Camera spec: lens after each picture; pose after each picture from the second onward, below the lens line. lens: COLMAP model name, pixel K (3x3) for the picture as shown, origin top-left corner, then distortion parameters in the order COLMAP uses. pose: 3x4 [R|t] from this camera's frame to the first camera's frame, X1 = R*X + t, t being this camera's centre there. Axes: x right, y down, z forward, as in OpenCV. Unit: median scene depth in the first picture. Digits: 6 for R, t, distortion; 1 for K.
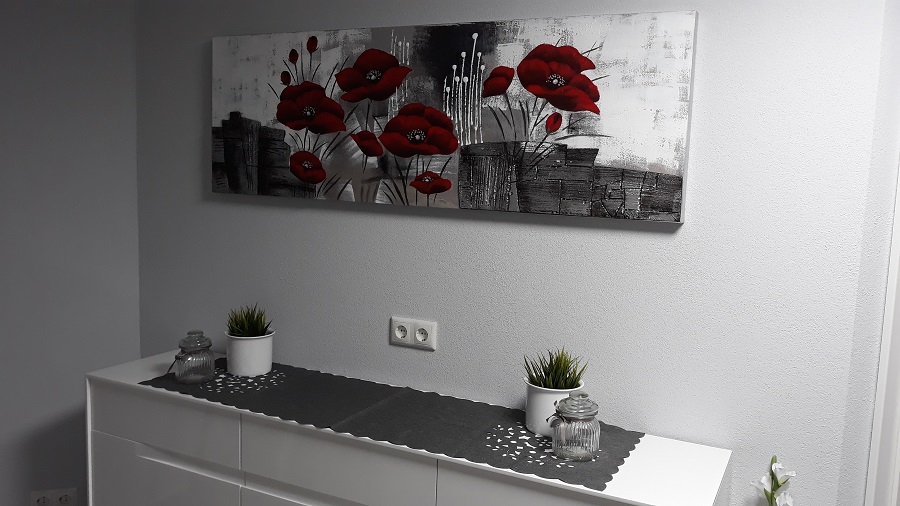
lens RADIAL K [[751.4, 0, 450.3], [0, 751.4, 251.8], [0, 0, 1]] dist [0.062591, -0.014226]
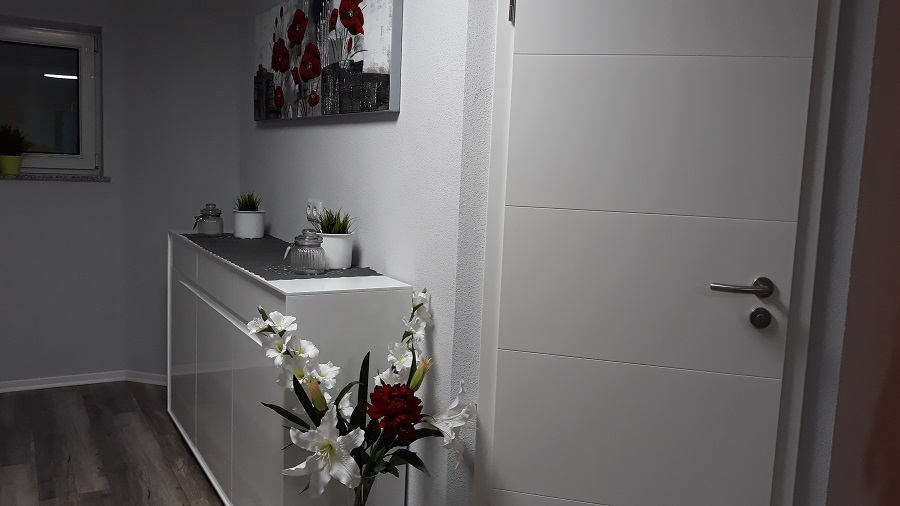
lens RADIAL K [[751.4, 0, 449.5], [0, 751.4, 253.8], [0, 0, 1]] dist [0.062591, -0.014226]
pose [[0.828480, 0.072948, -0.555248, 0.997771], [-0.093633, 0.995567, -0.008911, 0.187368], [0.552136, 0.059372, 0.831637, -0.020144]]
